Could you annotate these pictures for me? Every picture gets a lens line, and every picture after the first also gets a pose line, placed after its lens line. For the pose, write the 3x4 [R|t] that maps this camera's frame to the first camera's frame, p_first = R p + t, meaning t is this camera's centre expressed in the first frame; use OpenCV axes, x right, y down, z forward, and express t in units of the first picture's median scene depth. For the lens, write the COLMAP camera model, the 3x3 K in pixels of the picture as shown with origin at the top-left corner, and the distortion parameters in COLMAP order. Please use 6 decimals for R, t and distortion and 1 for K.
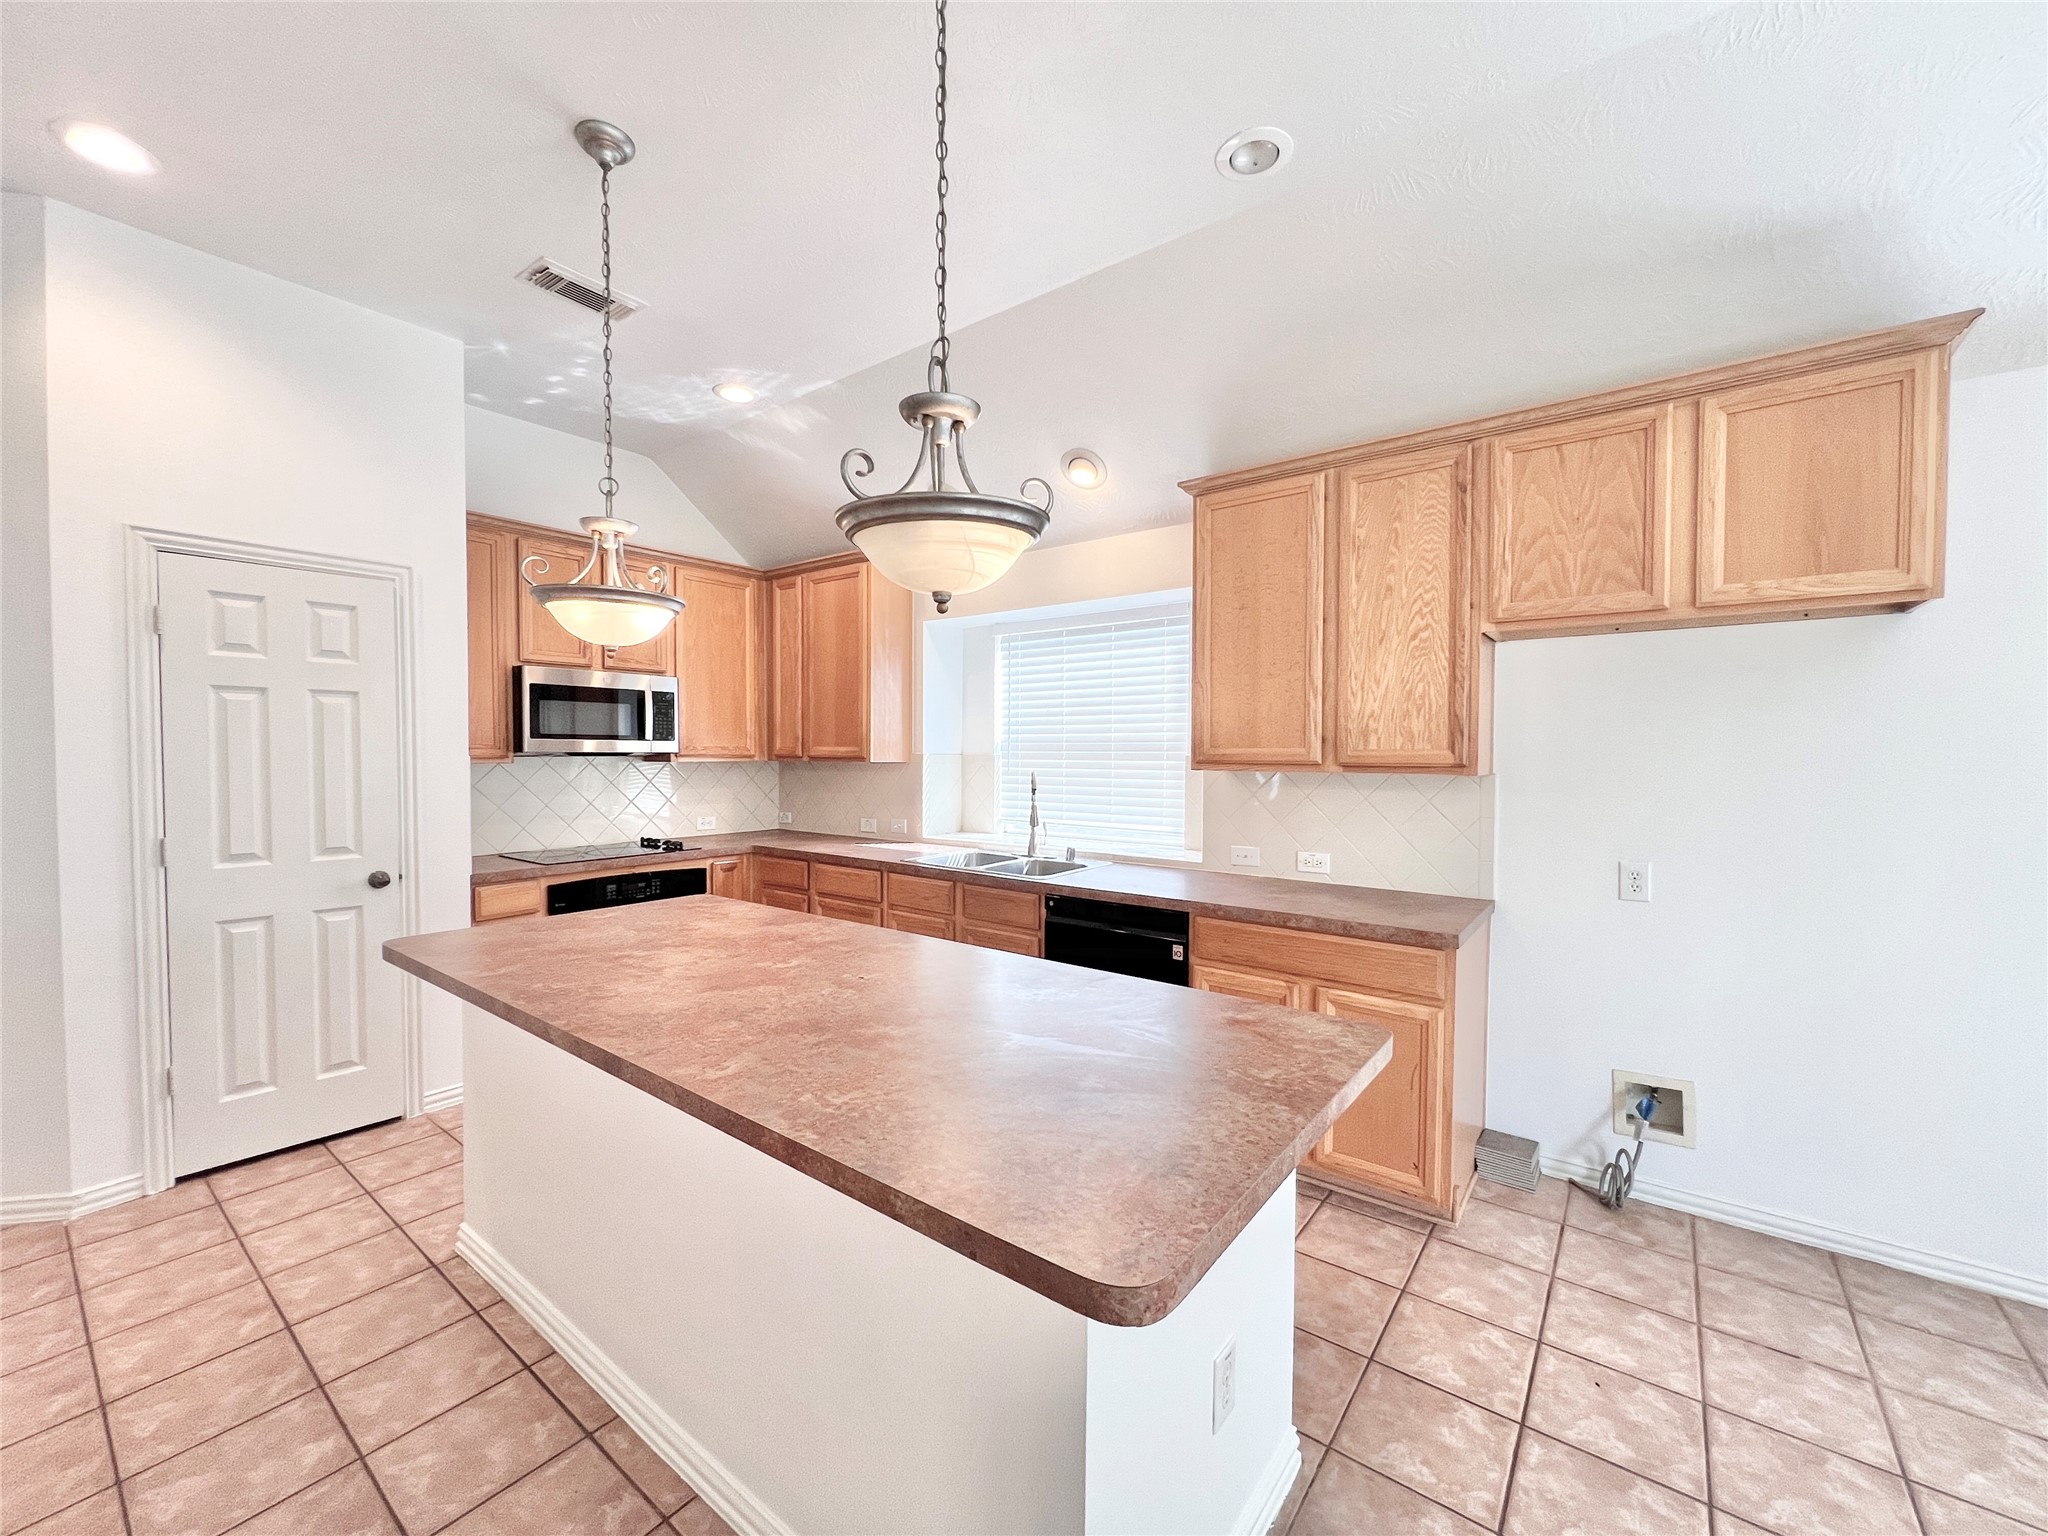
lens RADIAL K [[821.9, 0, 1020.6], [0, 821.9, 766.7], [0, 0, 1]] dist [-0.000714, 0.000260]
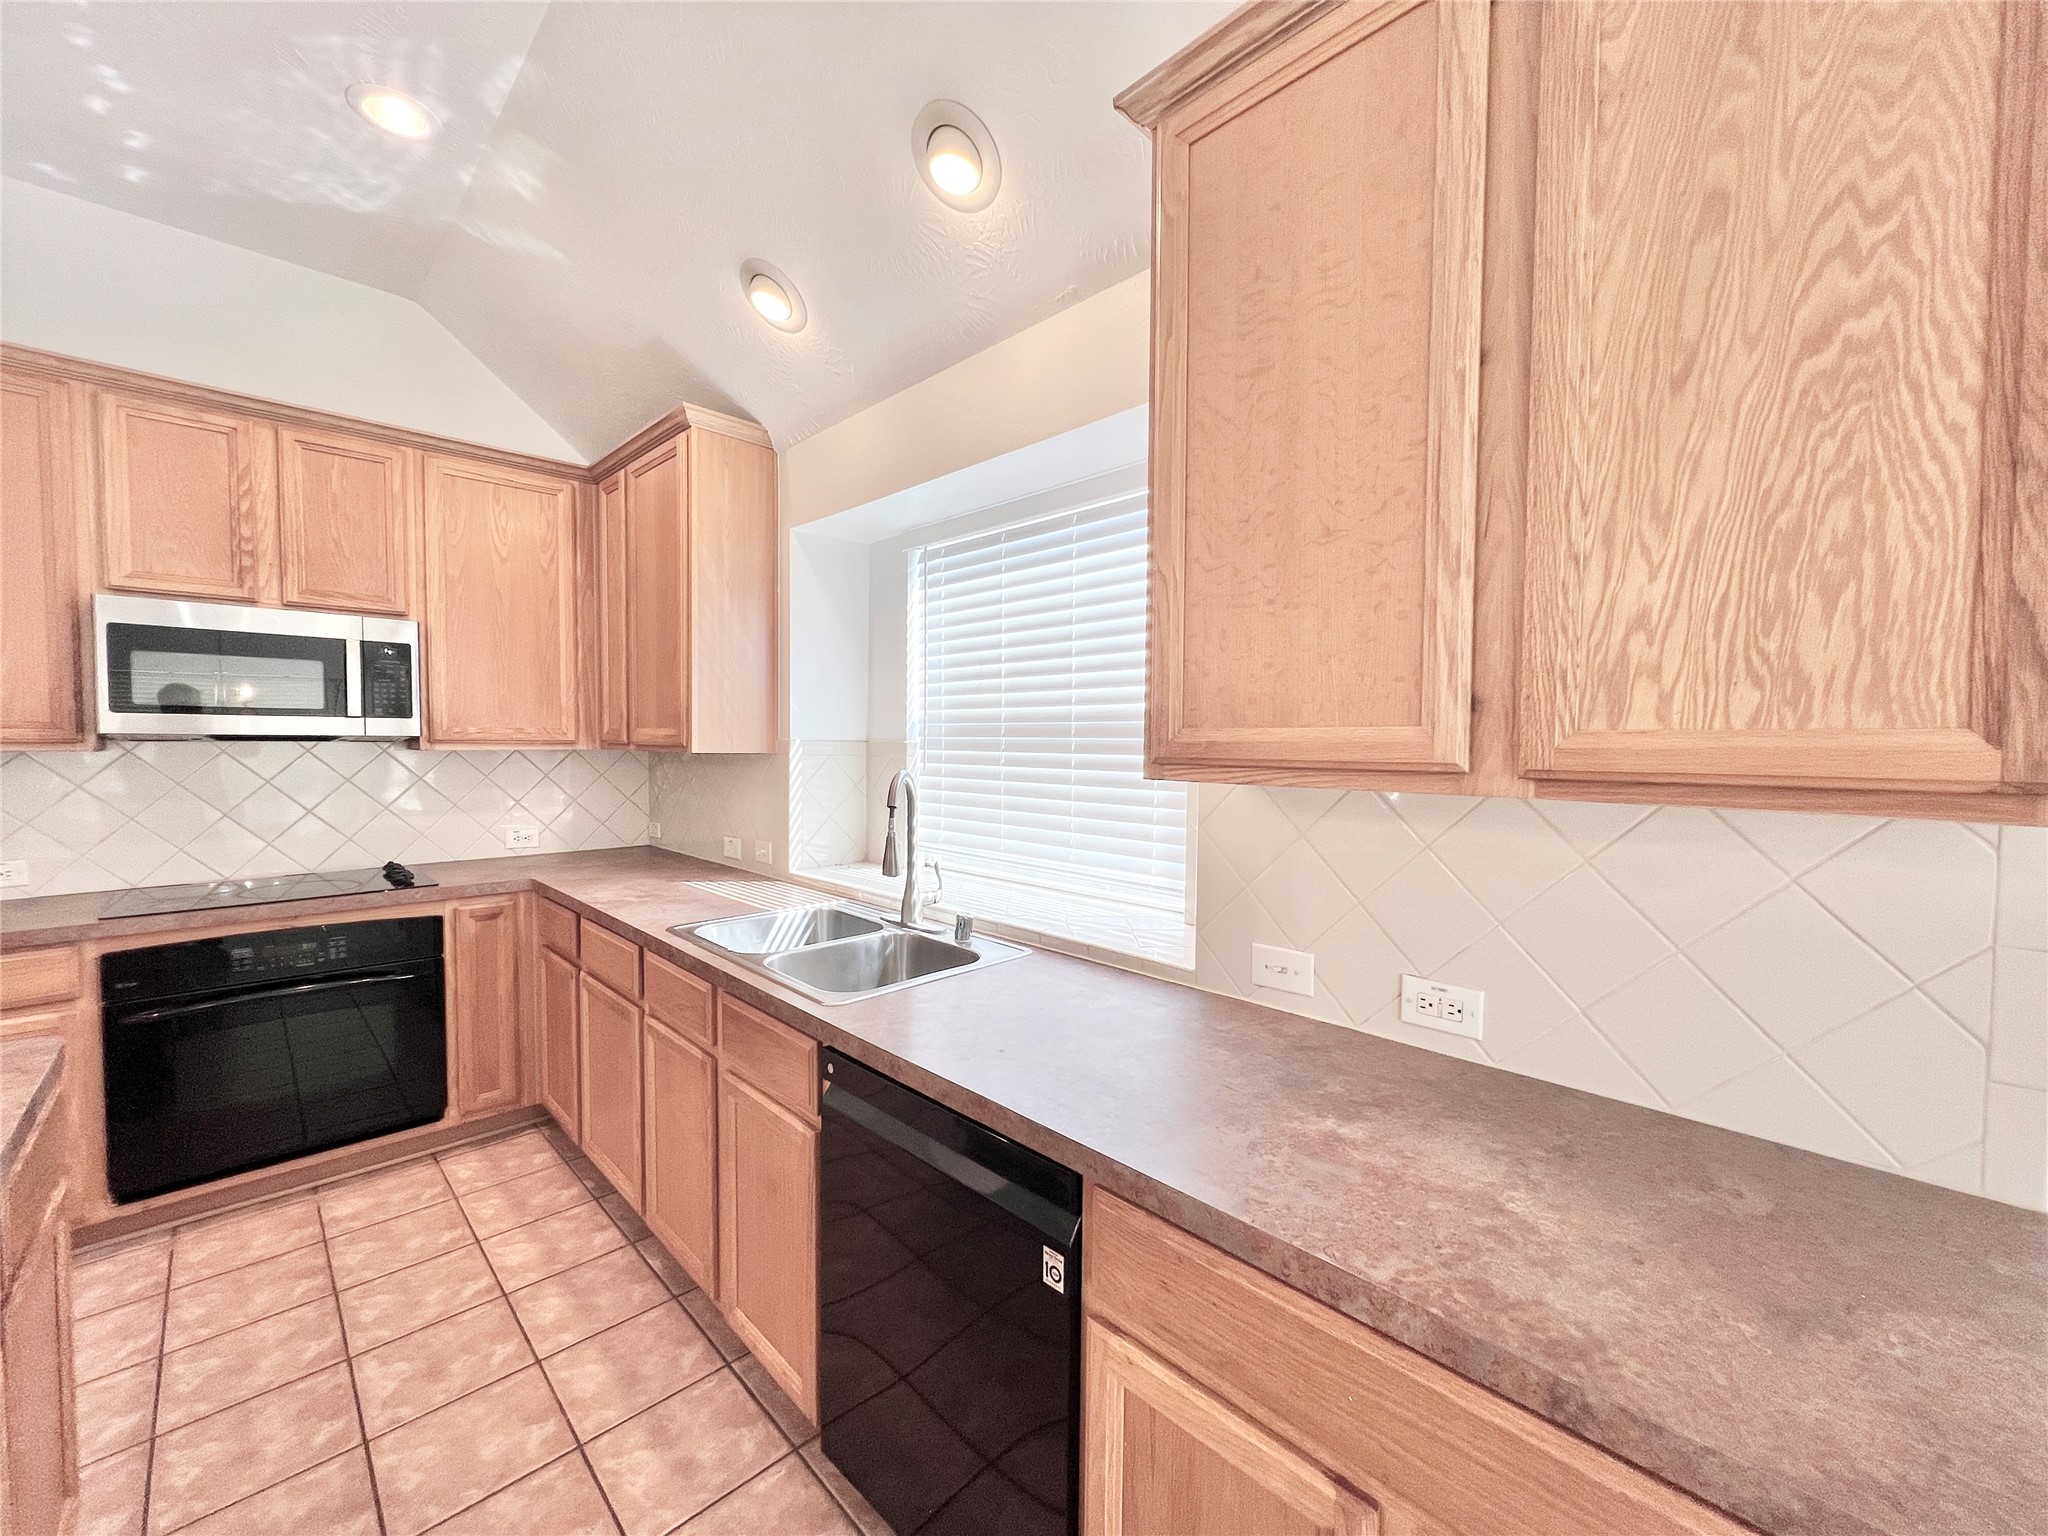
lens RADIAL K [[819.7, 0, 1022.8], [0, 819.7, 768.3], [0, 0, 1]] dist [-0.000348, -0.000536]
pose [[0.990438, 0.009724, -0.137614, 0.179544], [-0.007450, 0.999827, 0.017030, -0.007677], [0.137756, -0.015842, 0.990340, 0.498479]]
